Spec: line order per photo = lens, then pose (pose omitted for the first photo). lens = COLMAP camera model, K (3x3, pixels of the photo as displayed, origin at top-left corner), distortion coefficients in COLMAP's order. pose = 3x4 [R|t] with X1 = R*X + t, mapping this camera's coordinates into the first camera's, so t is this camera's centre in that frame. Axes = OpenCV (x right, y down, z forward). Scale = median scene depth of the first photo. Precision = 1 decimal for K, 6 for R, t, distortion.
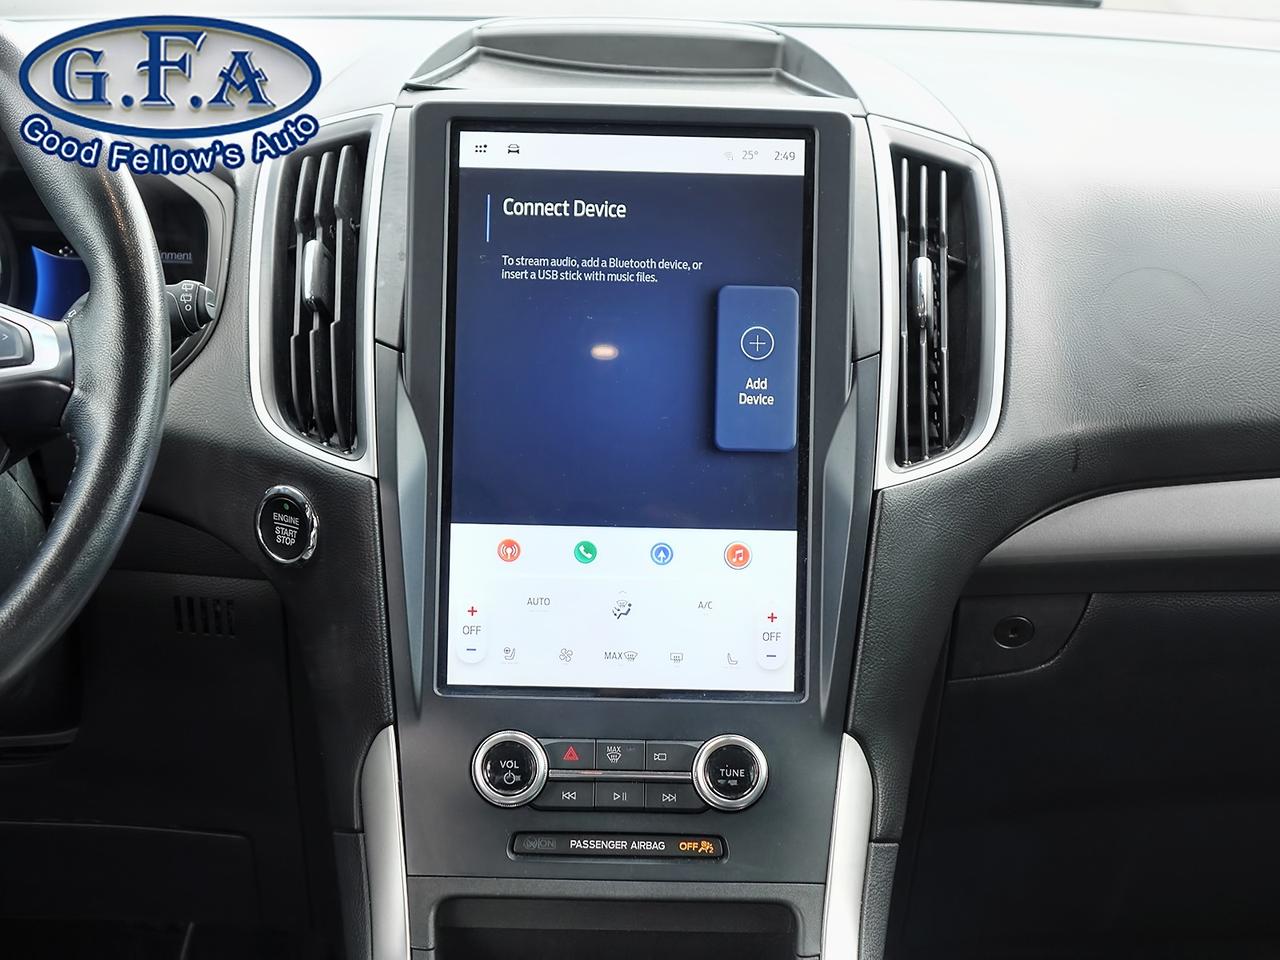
lens RADIAL K [[2419.4, 0, 639.3], [0, 2419.4, 492.2], [0, 0, 1]] dist [-0.007318, 0.000000]
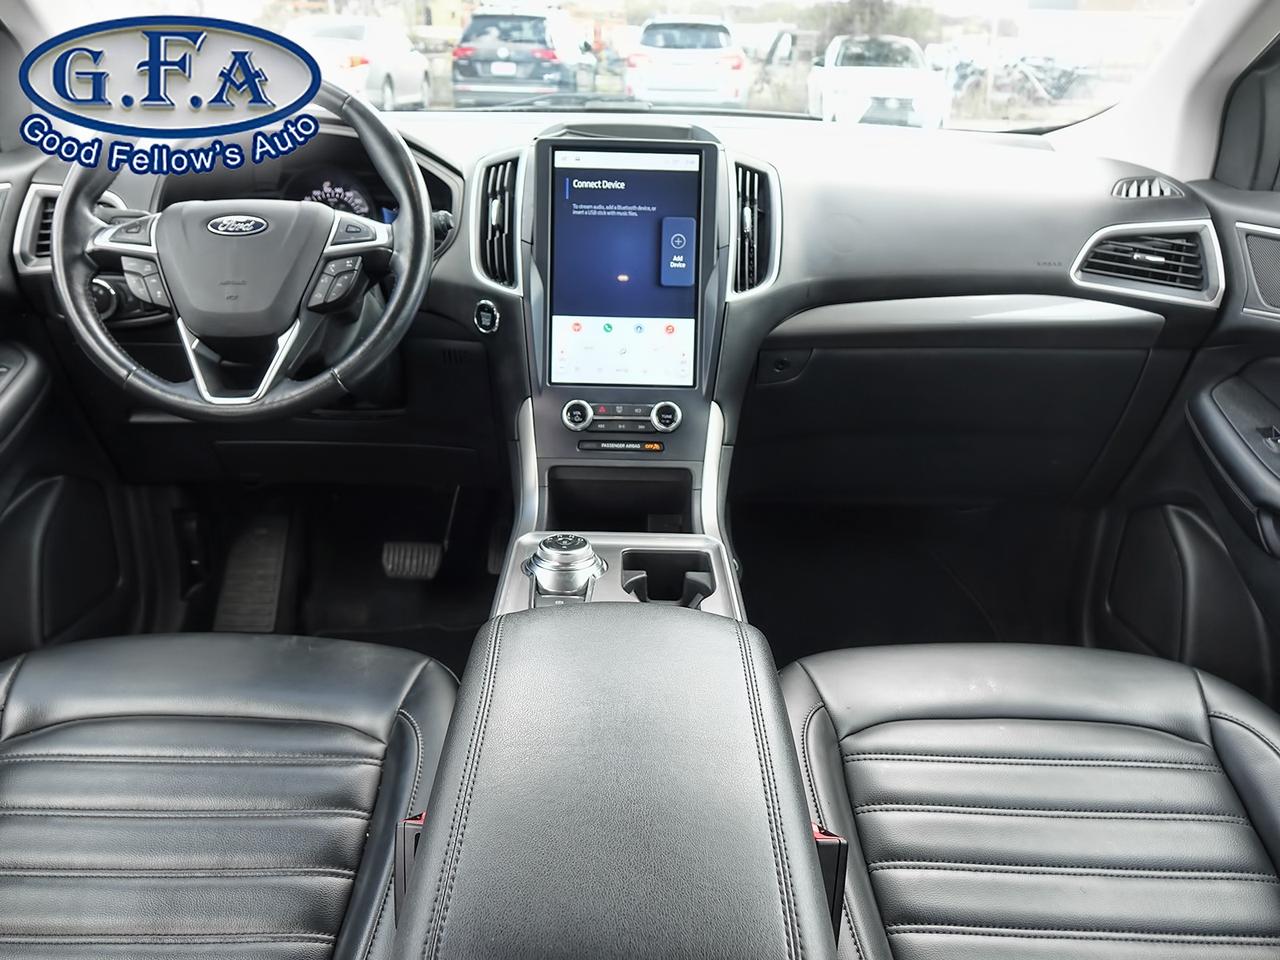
lens RADIAL K [[908.3, 0, 640.4], [0, 908.3, 472.7], [0, 0, 1]] dist [0.007562, 0.001878]
pose [[0.999998, 0.001615, -0.001528, 0.012385], [-0.001413, 0.992244, 0.124298, 0.055597], [0.001717, -0.124296, 0.992244, 0.064489]]
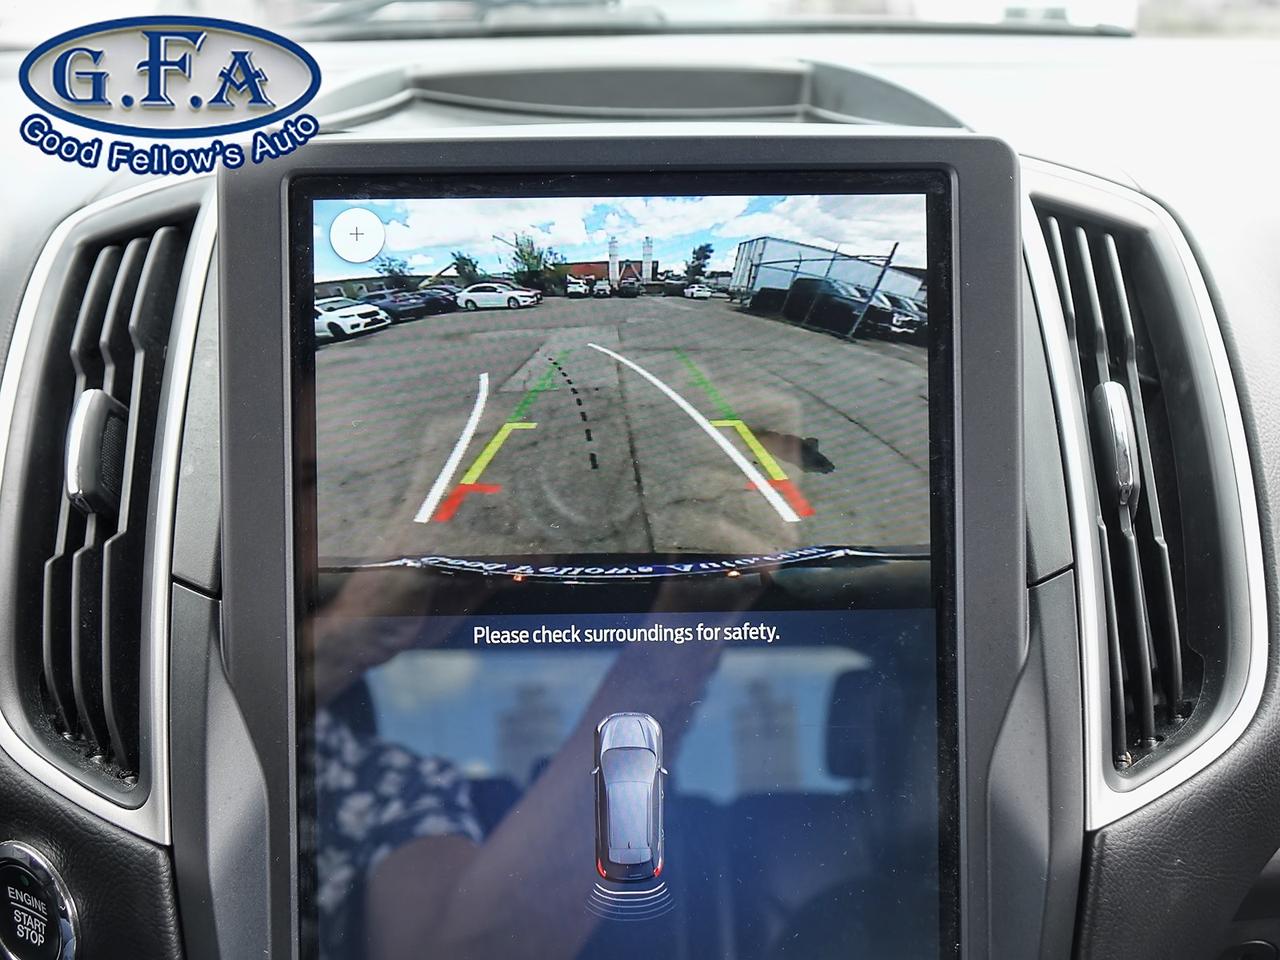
lens RADIAL K [[1506.5, 0, 639.6], [0, 1506.5, 471.5], [0, 0, 1]] dist [-0.015770, 0.000000]
pose [[0.999379, -0.034829, 0.005303, -0.002425], [0.034673, 0.999028, 0.027233, -0.092972], [-0.006246, -0.027032, 0.999615, 0.654099]]
